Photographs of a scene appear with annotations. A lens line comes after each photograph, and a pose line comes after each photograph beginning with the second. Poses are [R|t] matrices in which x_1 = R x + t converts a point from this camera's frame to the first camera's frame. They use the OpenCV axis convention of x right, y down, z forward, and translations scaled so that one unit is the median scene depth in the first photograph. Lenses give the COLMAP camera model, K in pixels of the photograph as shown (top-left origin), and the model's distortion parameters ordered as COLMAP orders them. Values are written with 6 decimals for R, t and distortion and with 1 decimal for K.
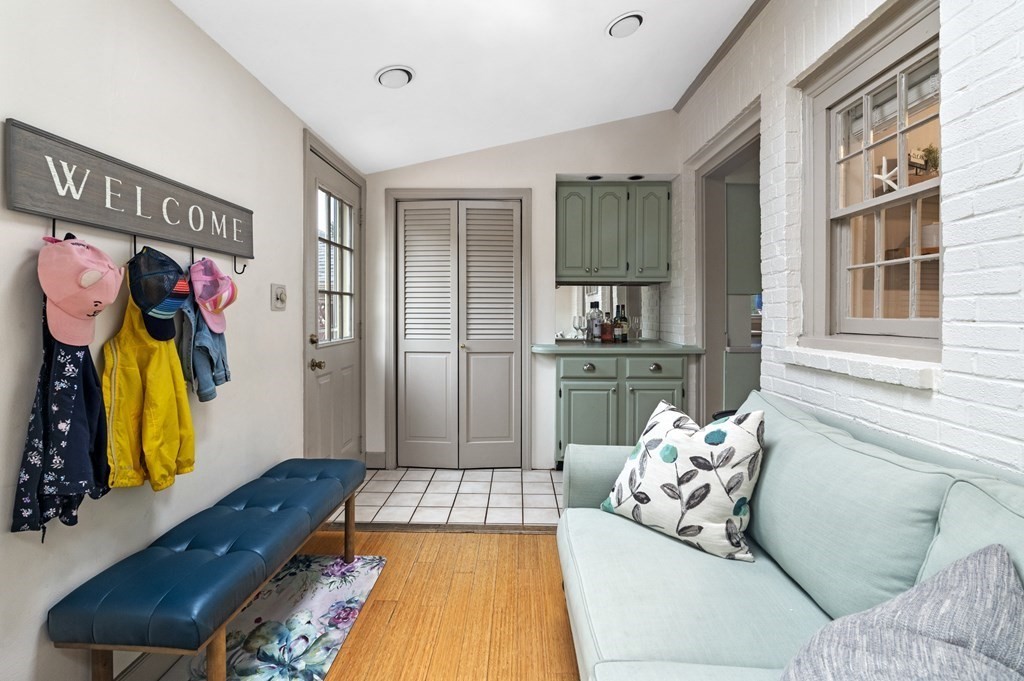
lens RADIAL K [[463.0, 0, 518.2], [0, 463.0, 314.1], [0, 0, 1]] dist [0.000135, 0.001588]
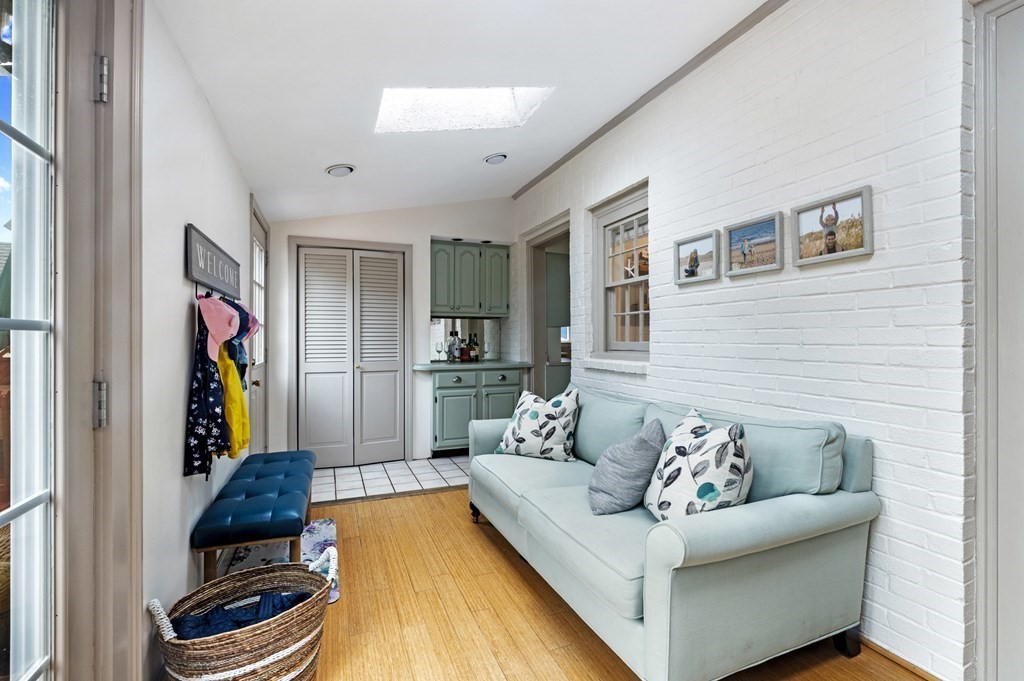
lens RADIAL K [[463.0, 0, 512.6], [0, 463.0, 339.2], [0, 0, 1]] dist [0.000135, 0.001588]
pose [[0.921716, -0.005034, 0.387834, -0.371221], [0.006177, 0.999979, -0.001700, -0.001193], [-0.387817, 0.003962, 0.921728, -0.535751]]
